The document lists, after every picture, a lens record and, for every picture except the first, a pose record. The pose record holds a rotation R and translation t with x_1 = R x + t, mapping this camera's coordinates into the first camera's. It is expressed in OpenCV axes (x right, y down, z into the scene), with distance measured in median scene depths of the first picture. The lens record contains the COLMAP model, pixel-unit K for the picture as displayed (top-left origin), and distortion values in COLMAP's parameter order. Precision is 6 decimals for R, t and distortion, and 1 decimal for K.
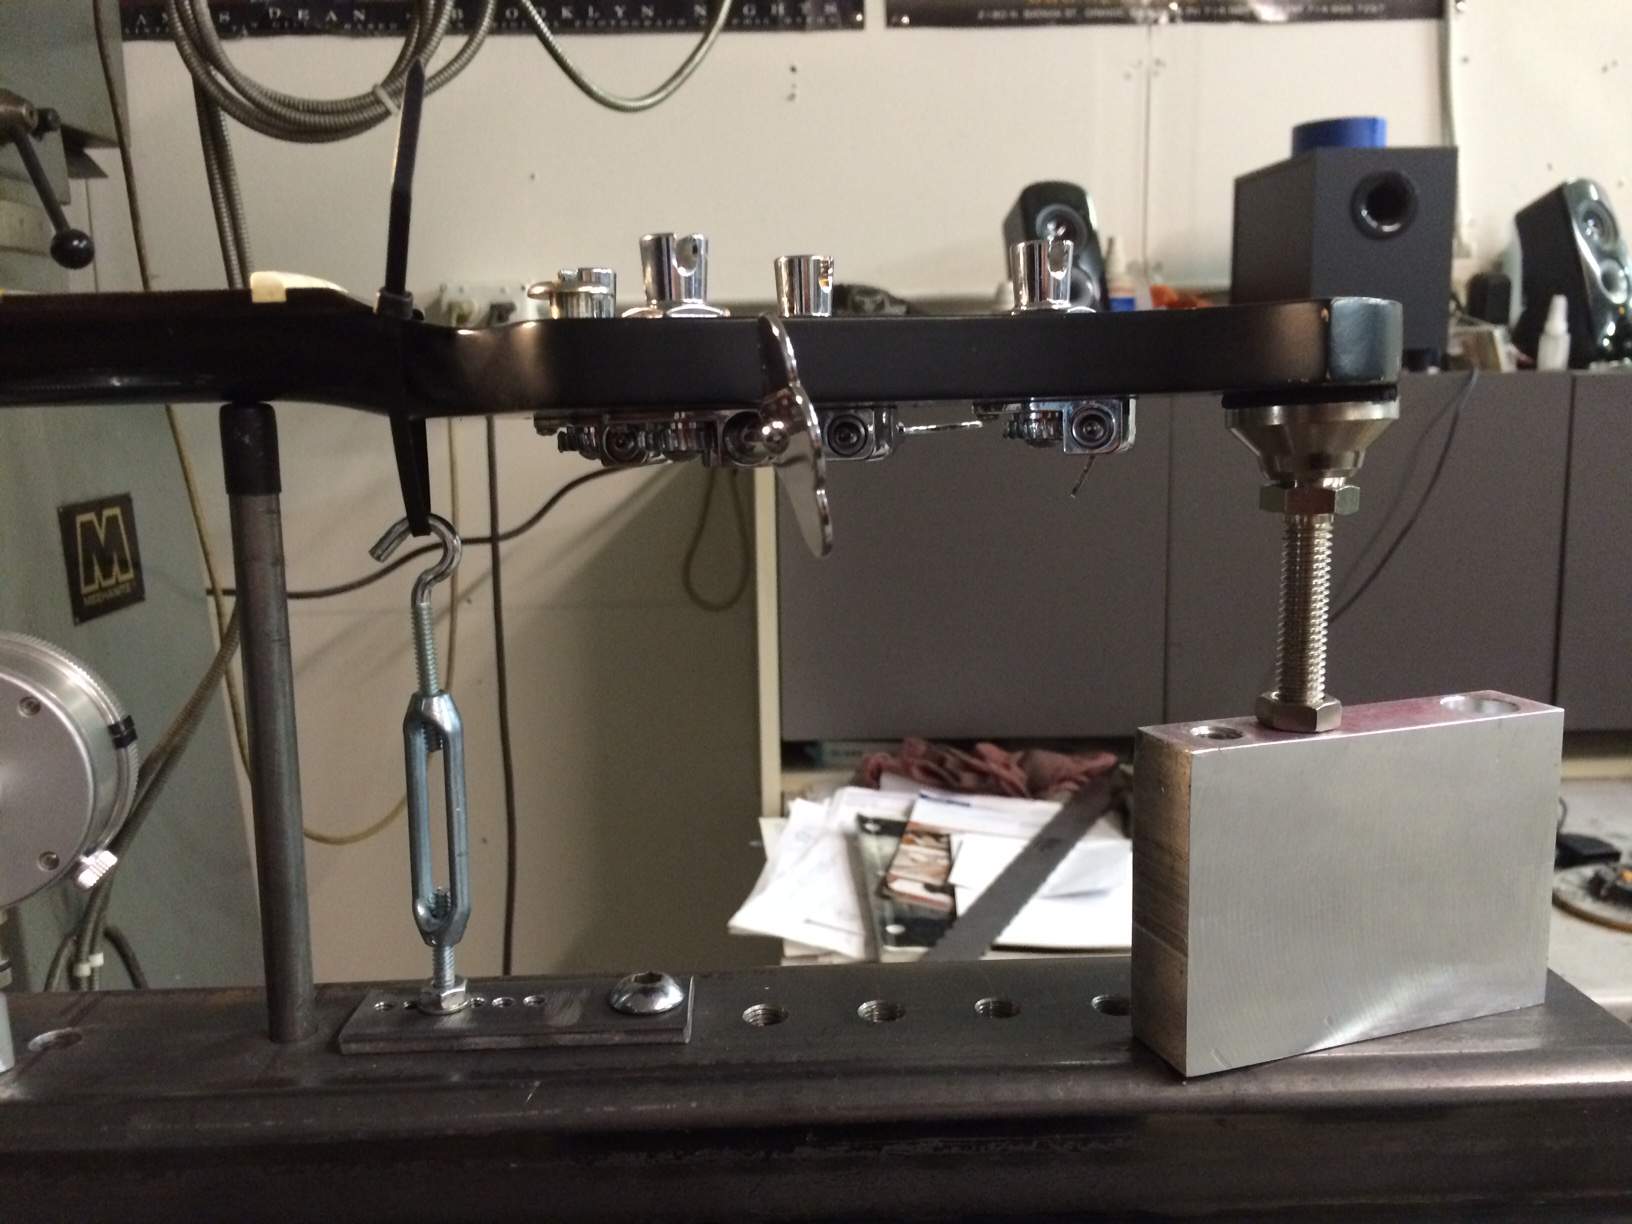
lens RADIAL K [[1383.1, 0, 814.8], [0, 1383.1, 605.3], [0, 0, 1]] dist [0.028145, -0.010241]
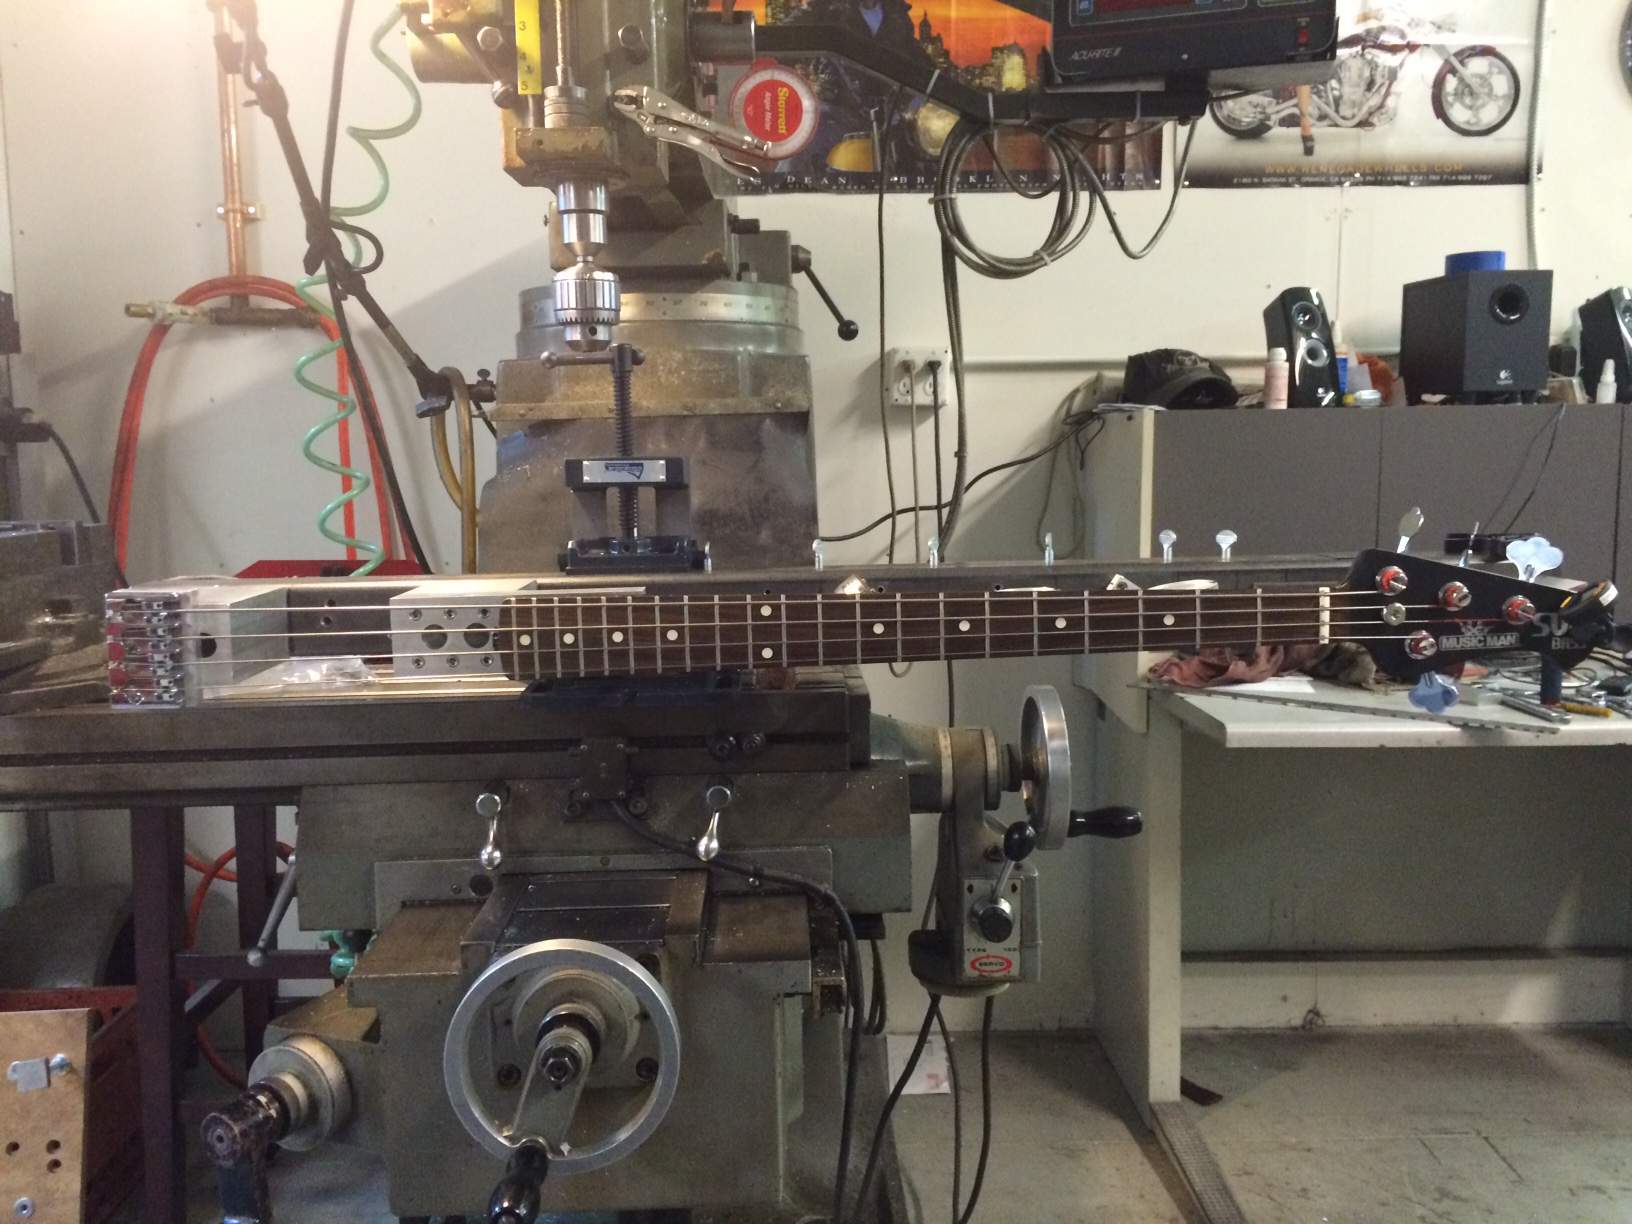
lens RADIAL K [[1383.1, 0, 817.6], [0, 1383.1, 618.5], [0, 0, 1]] dist [0.028145, -0.010241]
pose [[0.999977, 0.006765, -0.000697, -0.368889], [-0.006786, 0.999232, -0.038586, 0.142566], [0.000436, 0.038589, 0.999255, -0.586257]]
